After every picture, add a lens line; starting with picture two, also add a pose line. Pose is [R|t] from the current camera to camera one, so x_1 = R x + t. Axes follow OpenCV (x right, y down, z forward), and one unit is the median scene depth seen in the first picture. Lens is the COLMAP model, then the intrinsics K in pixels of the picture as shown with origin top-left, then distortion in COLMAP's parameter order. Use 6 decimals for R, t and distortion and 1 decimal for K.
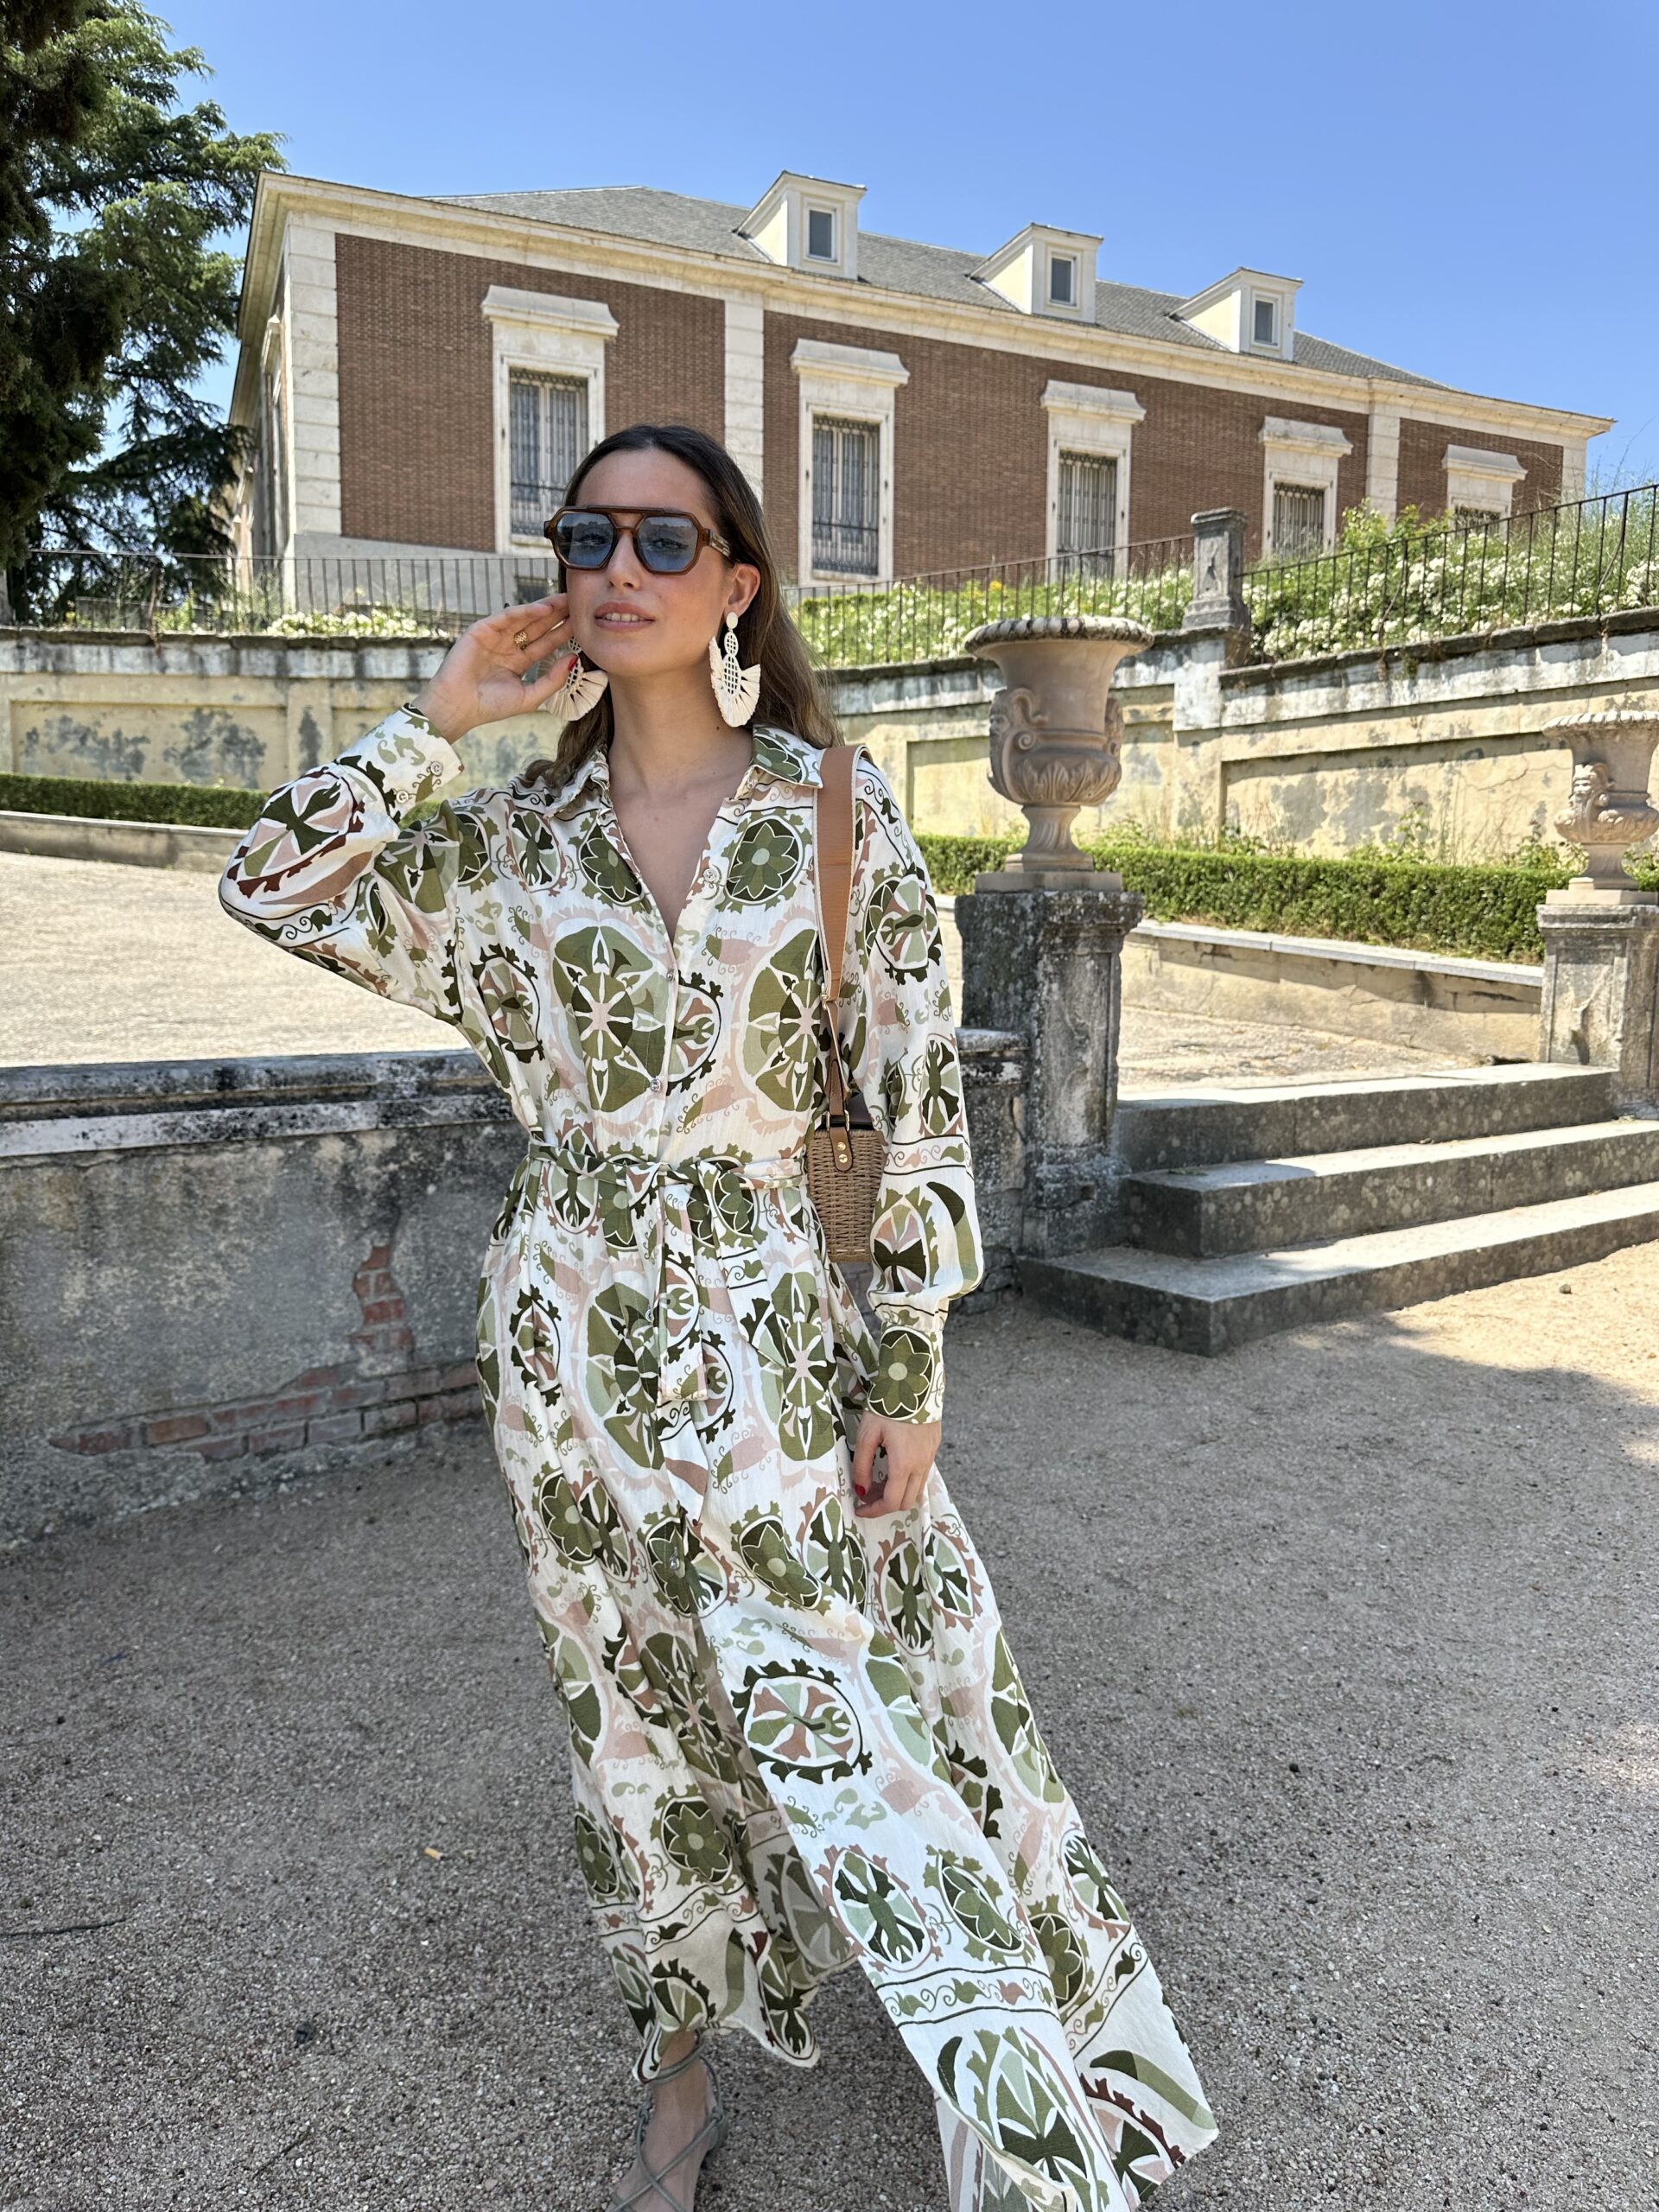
lens RADIAL K [[1599.1, 0, 843.5], [0, 1599.1, 1078.8], [0, 0, 1]] dist [0.032611, -0.049786]
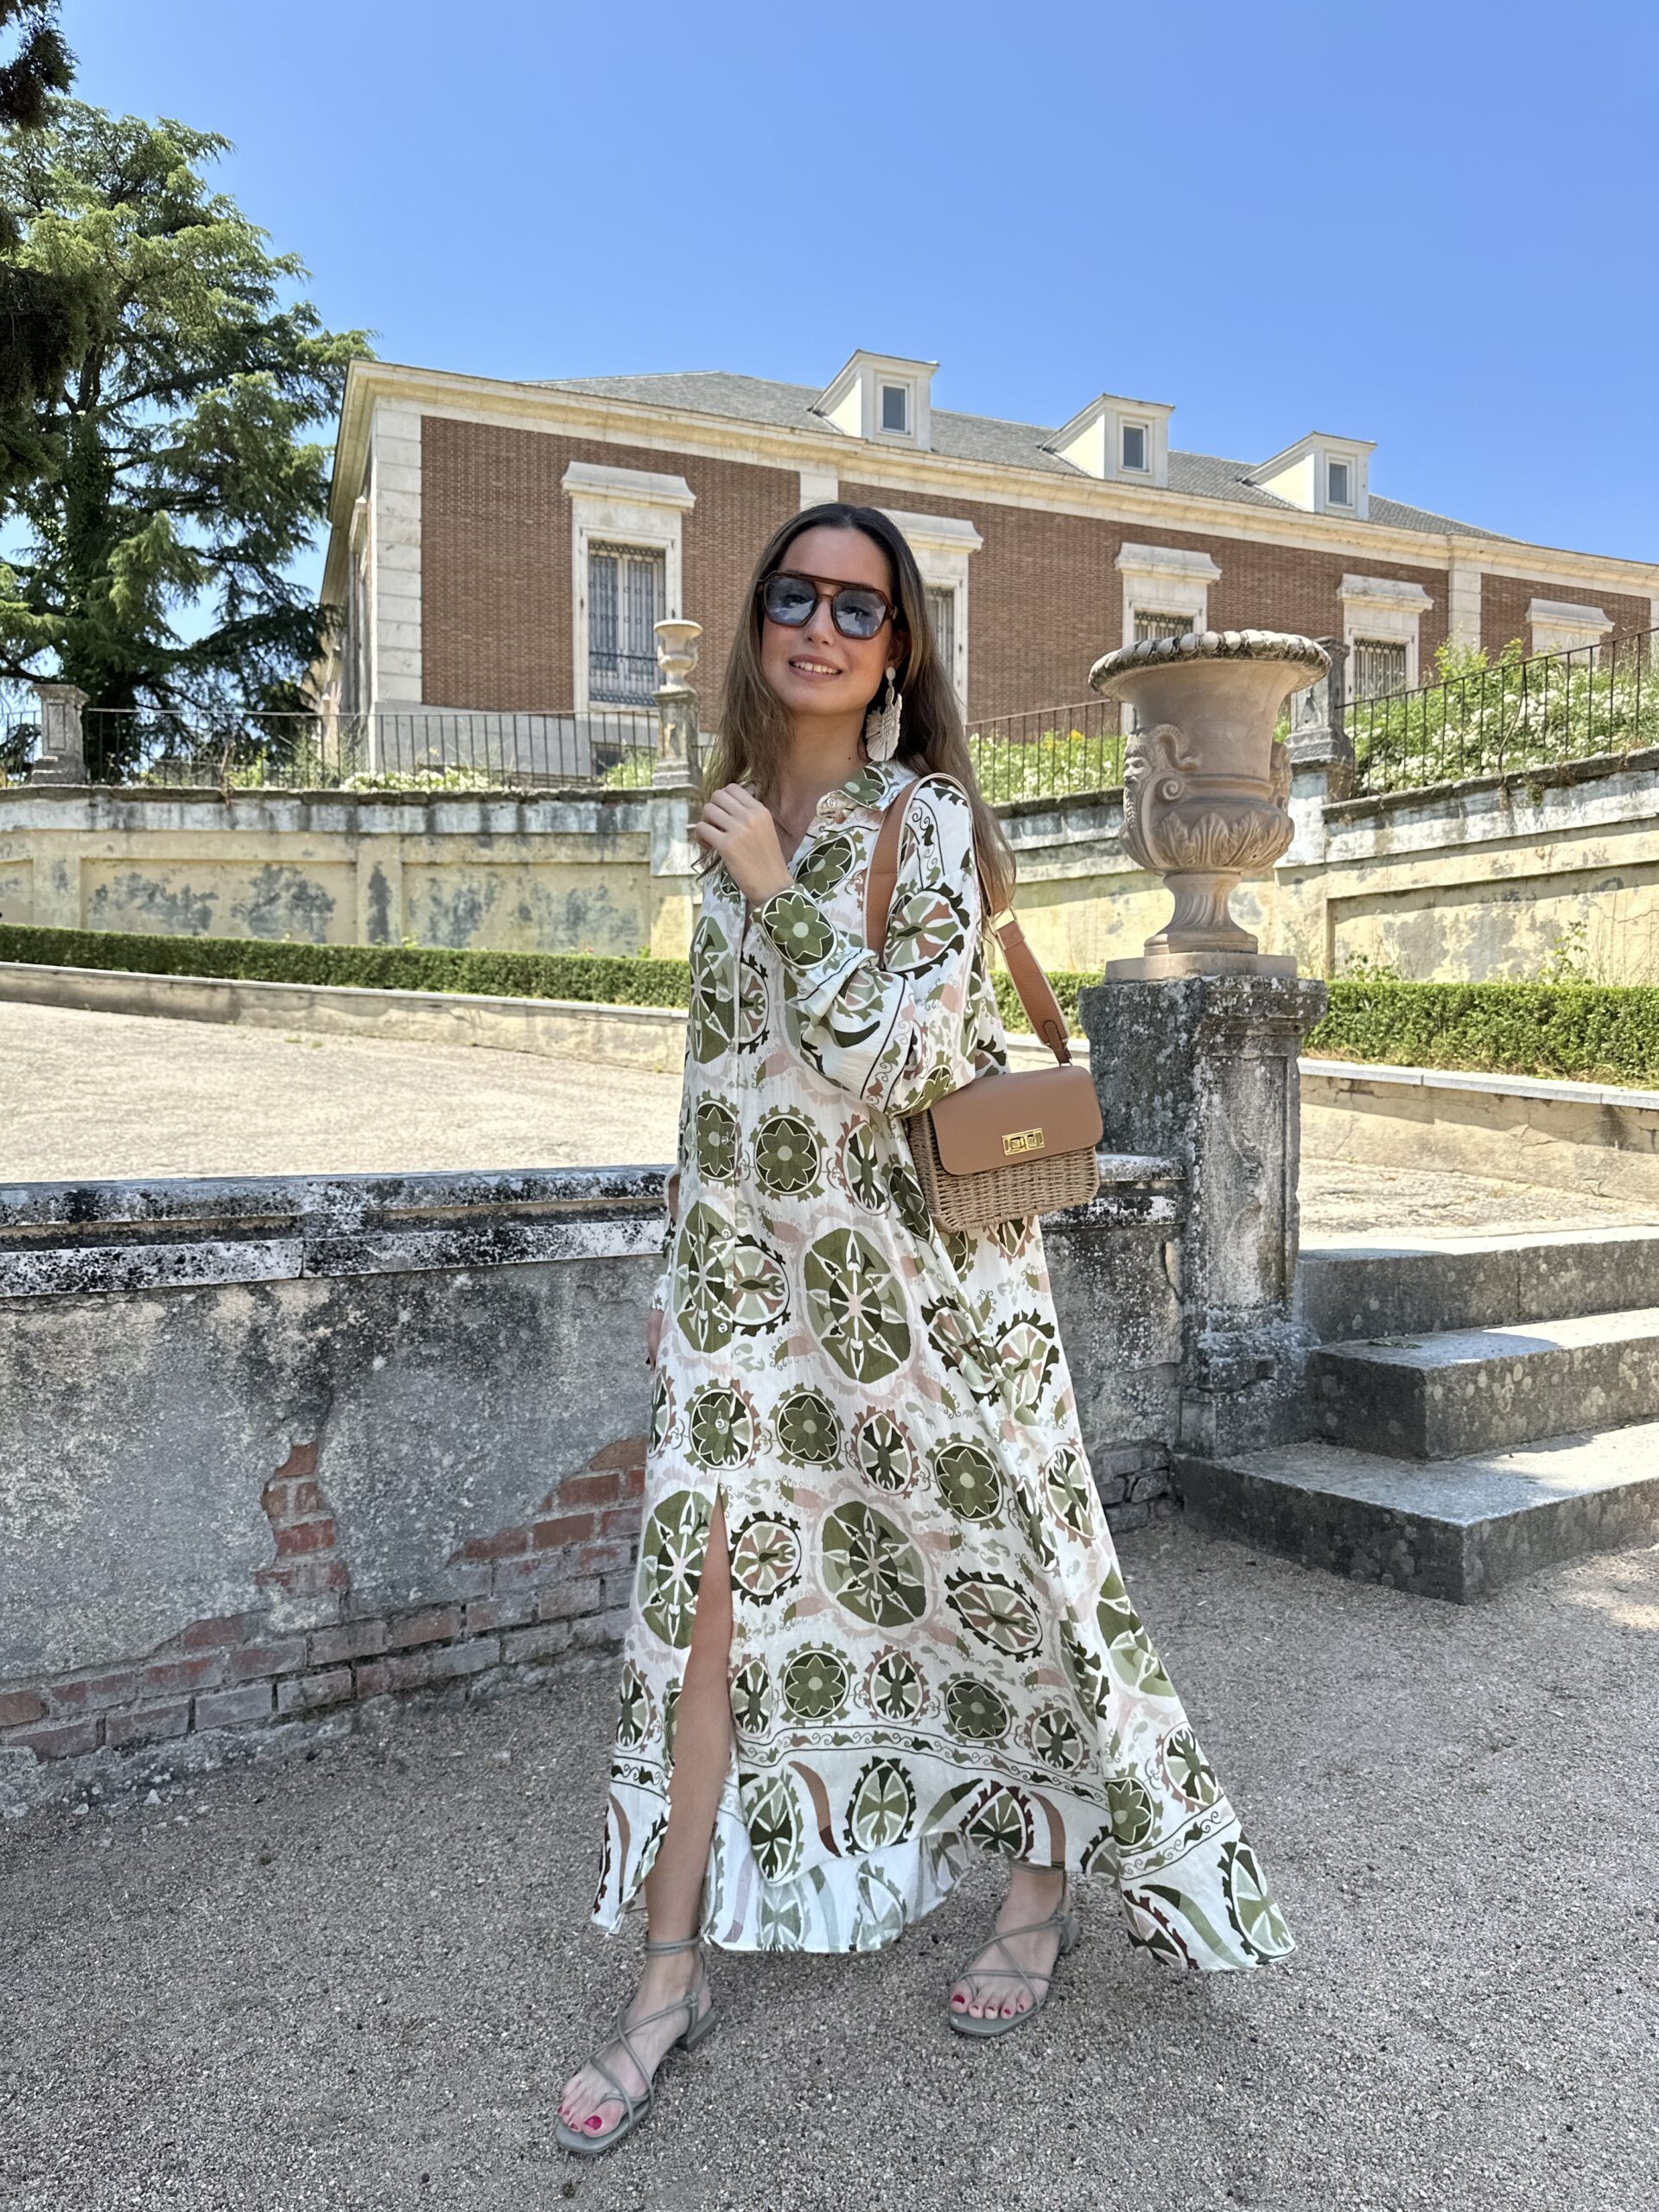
lens RADIAL K [[1560.9, 0, 829.5], [0, 1560.9, 1106.0], [0, 0, 1]] dist [0.089679, -0.144441]
pose [[0.998487, -0.004458, -0.054816, -0.003764], [-0.000441, 0.996028, -0.089040, 0.003757], [0.054995, 0.088930, 0.994519, 0.066165]]
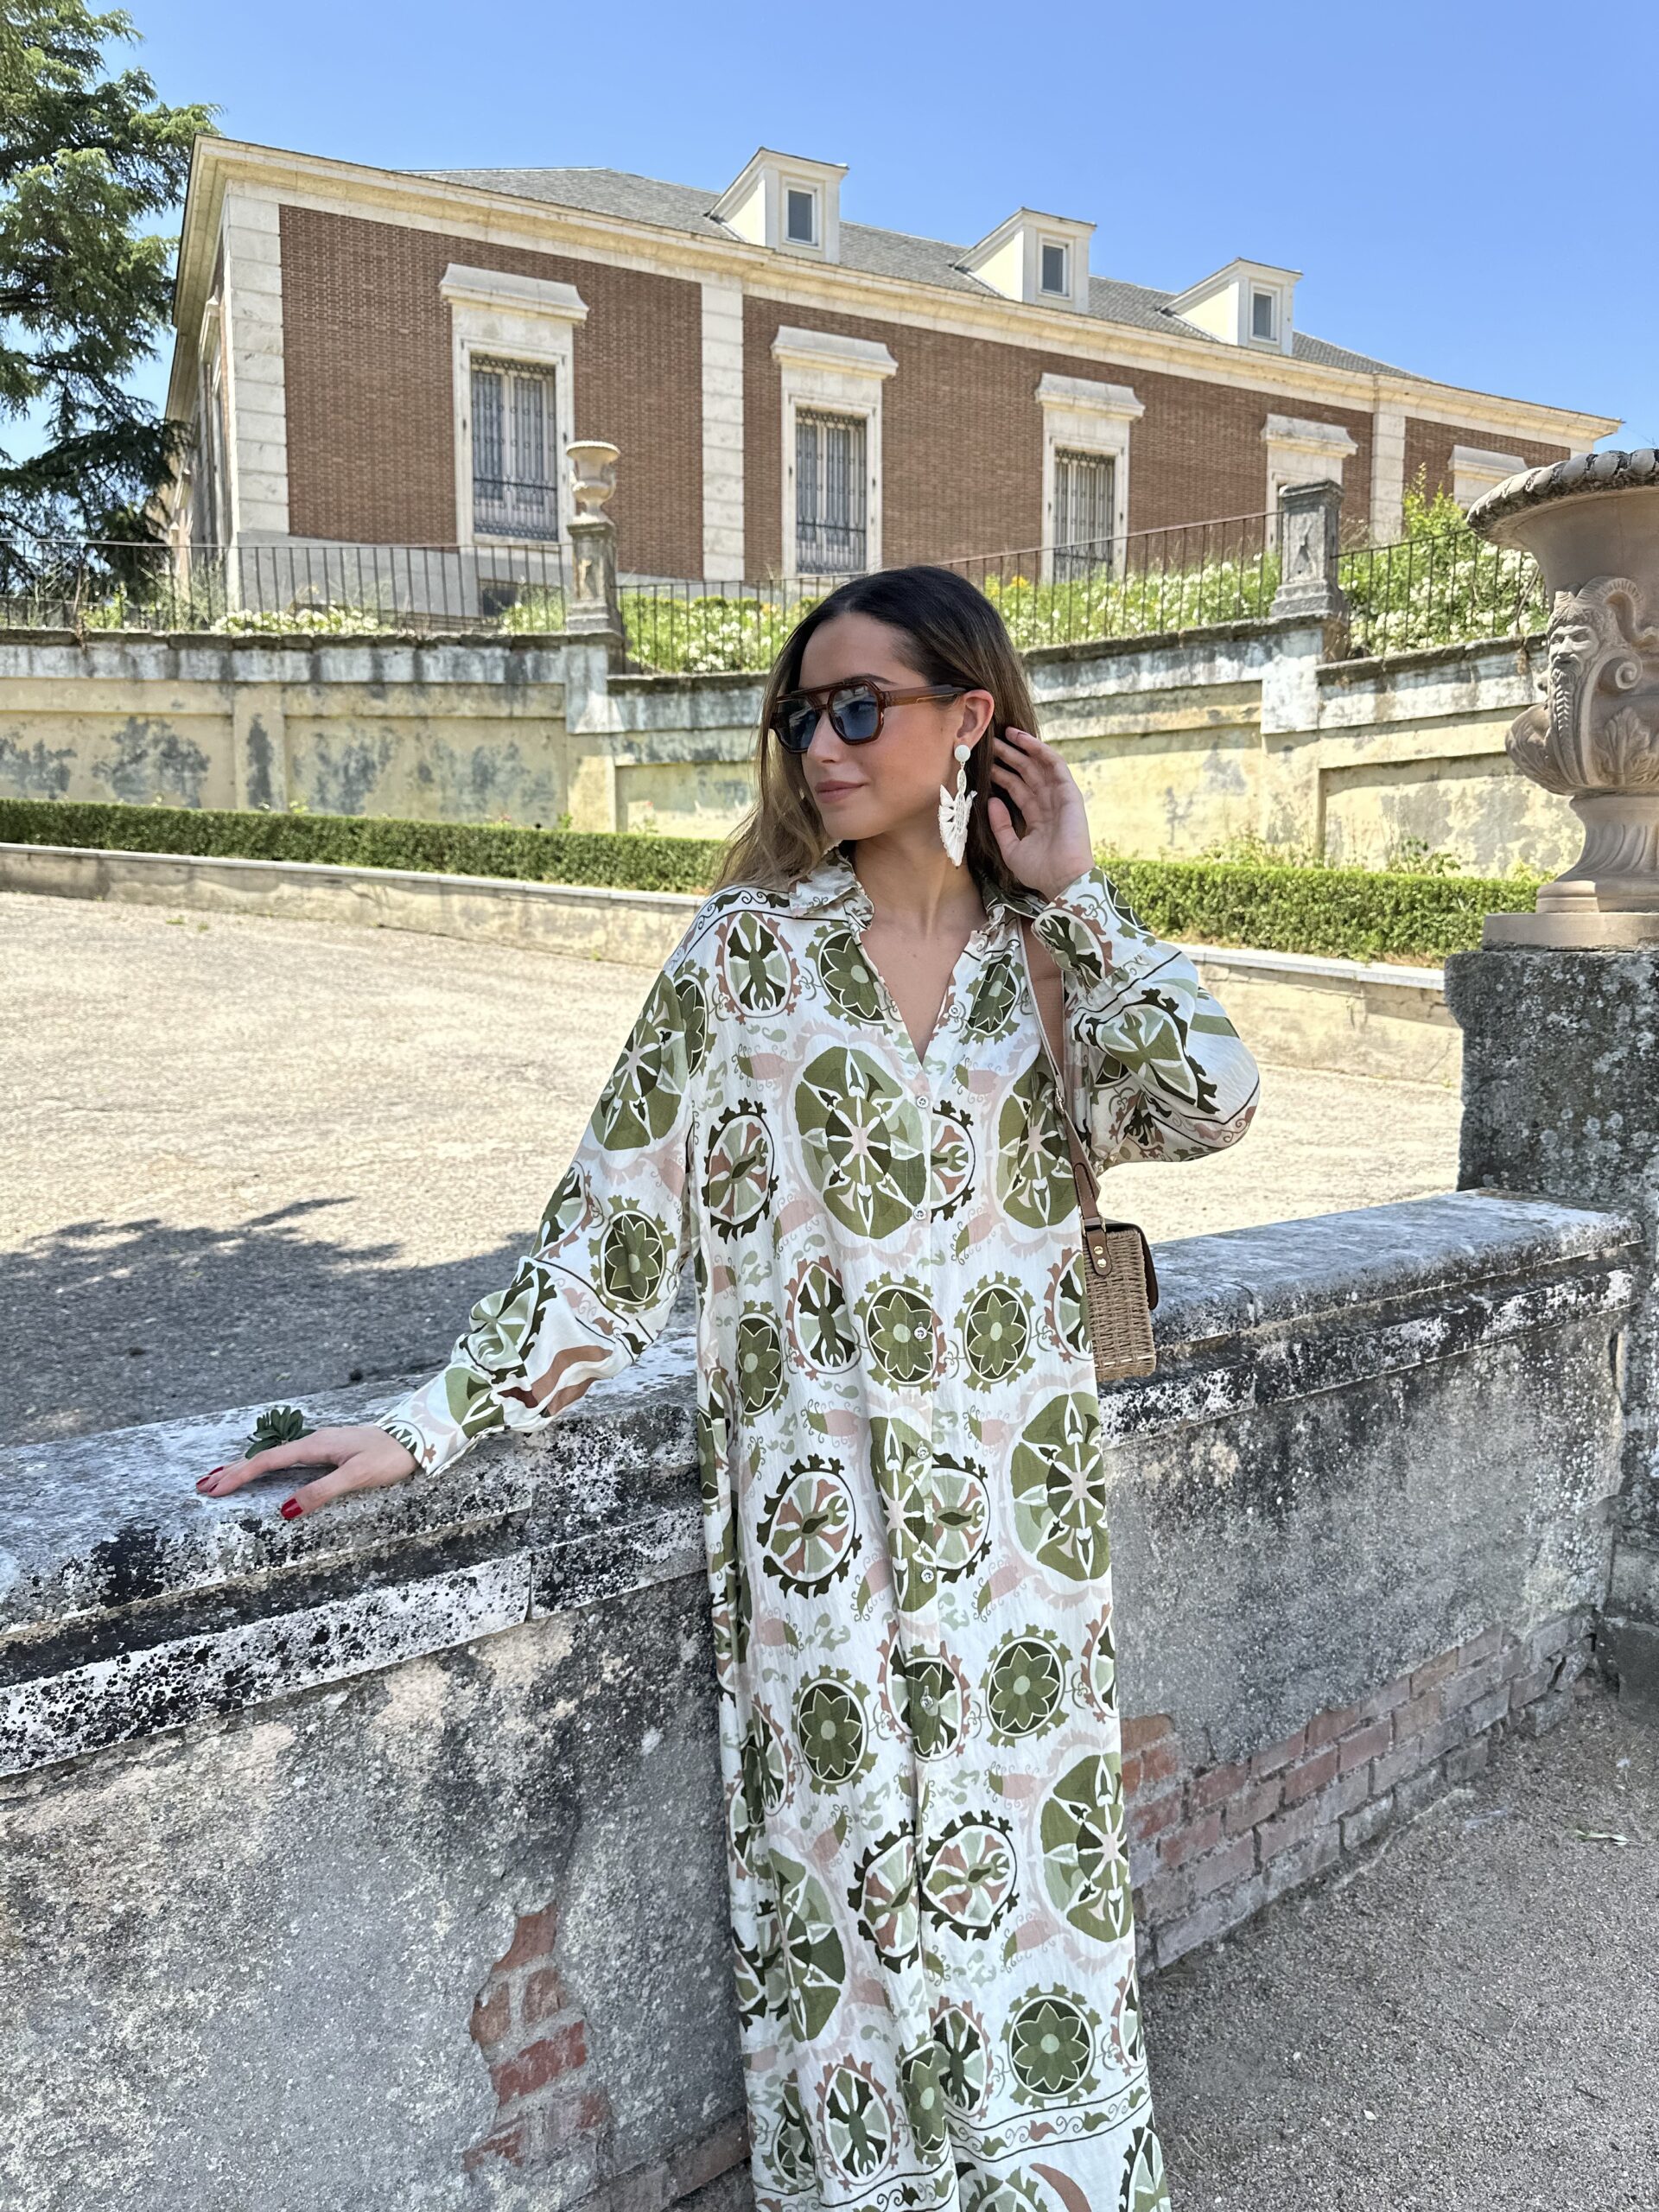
lens RADIAL K [[1558.1, 0, 812.7], [0, 1558.1, 1101.0], [0, 0, 1]] dist [0.008676, -0.009788]
pose [[0.999700, -0.009043, 0.022783, -0.049305], [0.008959, 0.999953, 0.003789, -0.019932], [-0.022816, -0.003584, 0.999733, 0.134325]]
